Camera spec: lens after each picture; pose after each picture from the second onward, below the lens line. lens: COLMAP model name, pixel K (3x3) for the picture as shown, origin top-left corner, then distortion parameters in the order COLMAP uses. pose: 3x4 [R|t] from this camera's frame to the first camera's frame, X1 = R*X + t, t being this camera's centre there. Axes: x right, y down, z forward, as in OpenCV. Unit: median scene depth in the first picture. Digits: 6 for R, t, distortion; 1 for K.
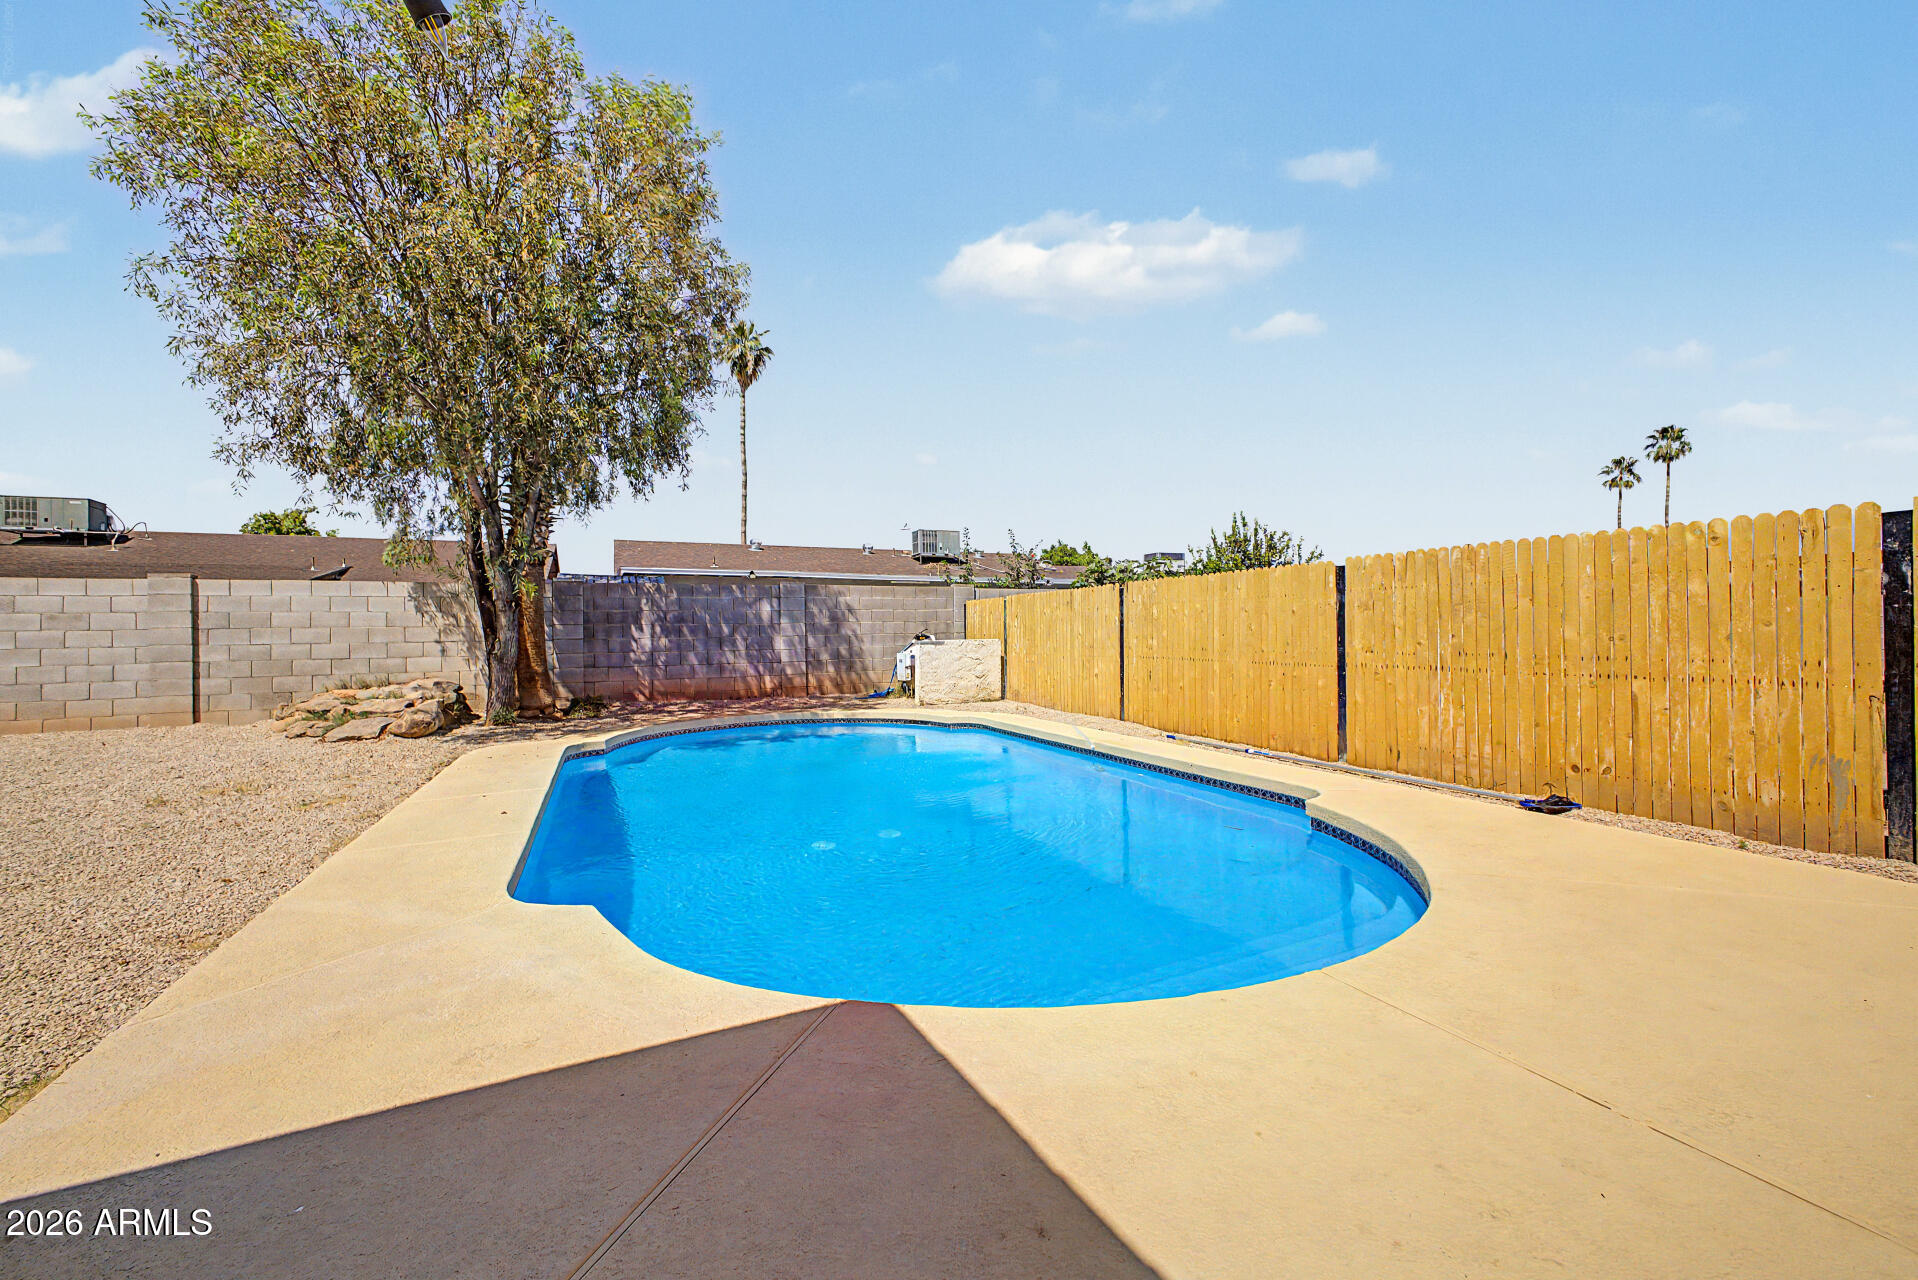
lens RADIAL K [[760.3, 0, 985.7], [0, 760.3, 631.9], [0, 0, 1]] dist [0.001967, 0.000111]
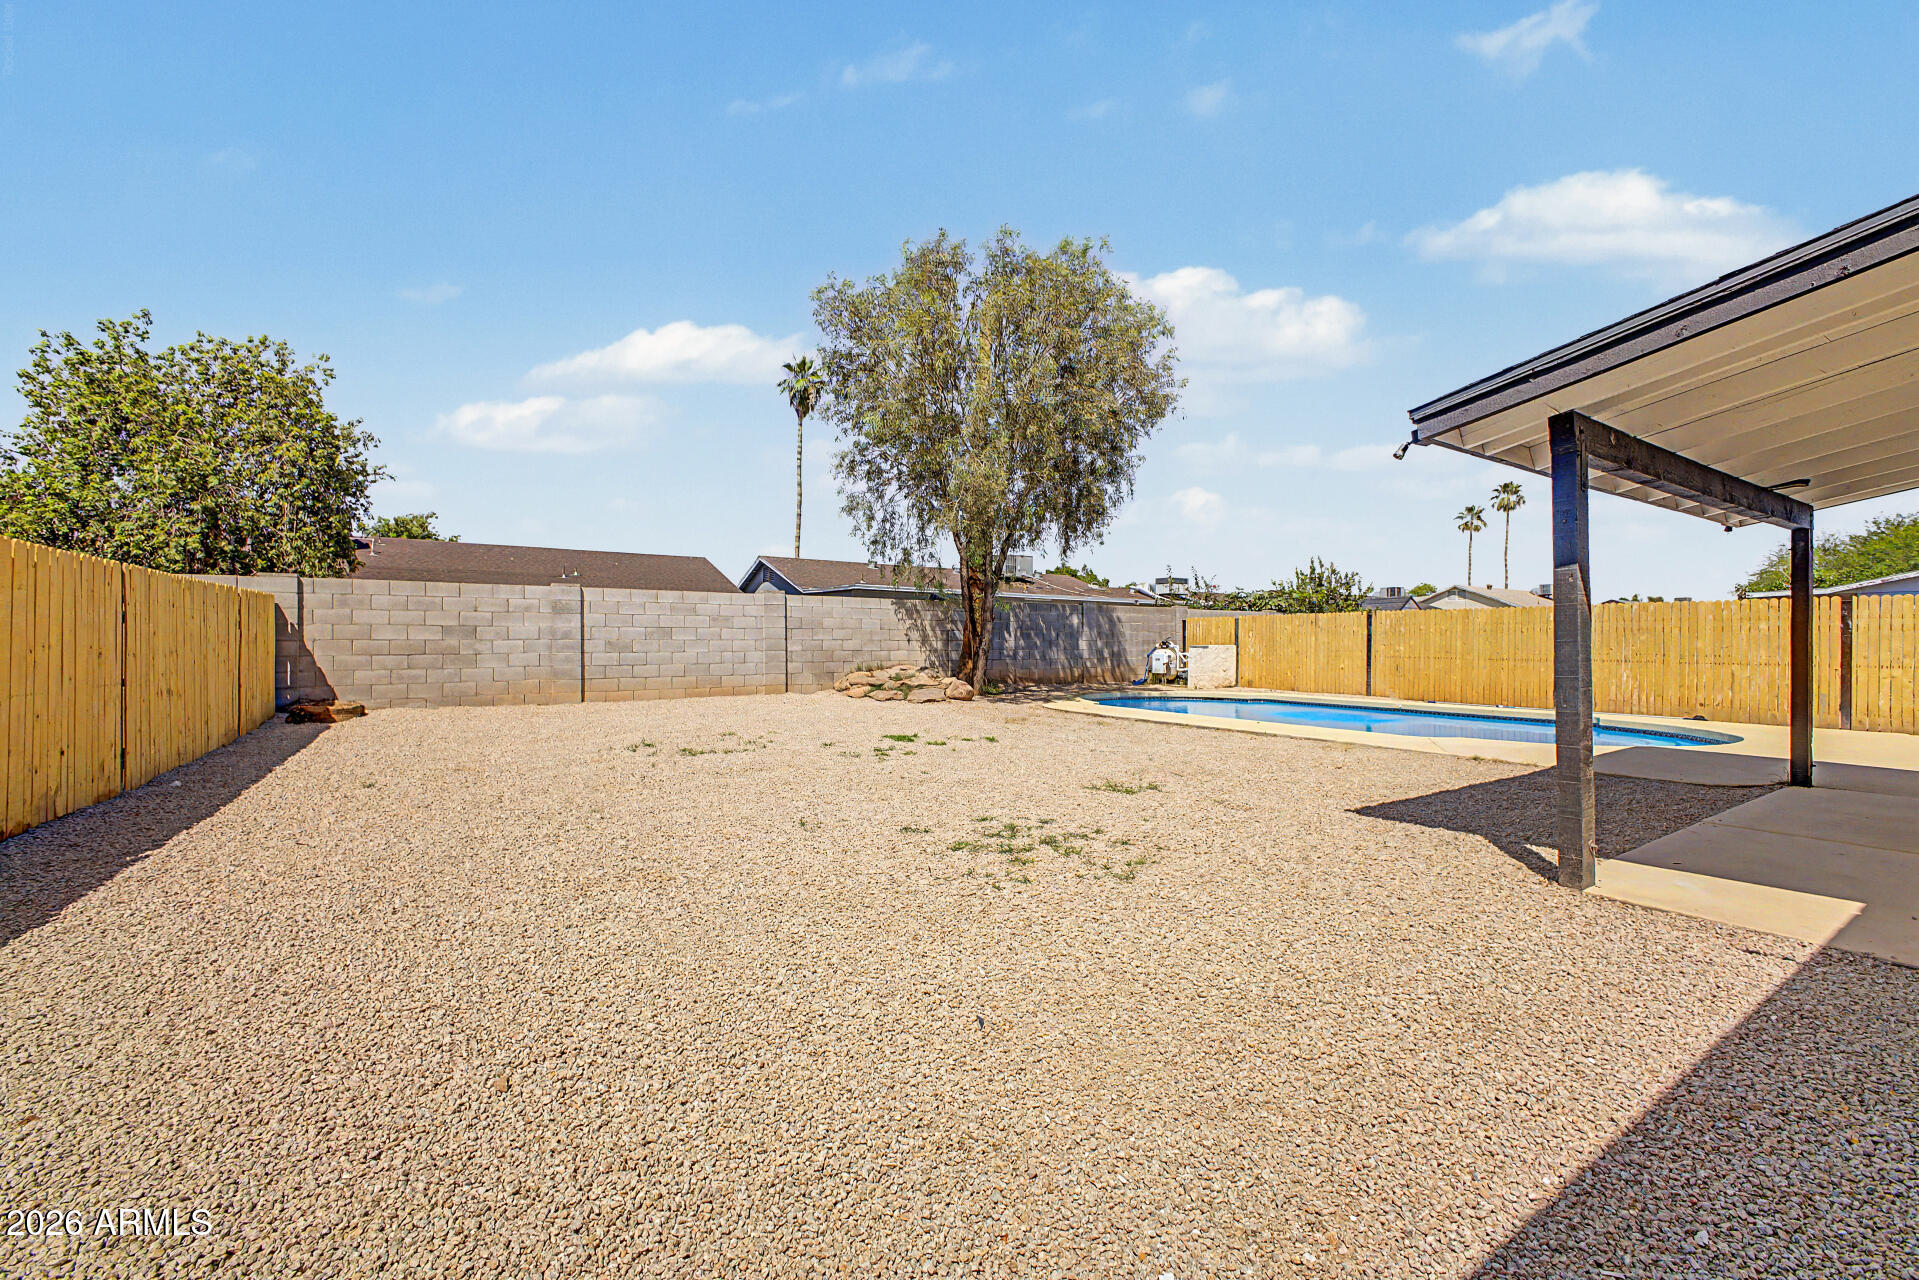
lens RADIAL K [[749.8, 0, 964.4], [0, 749.8, 639.5], [0, 0, 1]] dist [0.002200, -0.000089]
pose [[0.989975, 0.017990, 0.140090, -0.704959], [-0.017560, 0.999837, -0.004305, 0.014158], [-0.140145, 0.001802, 0.990129, -0.371232]]
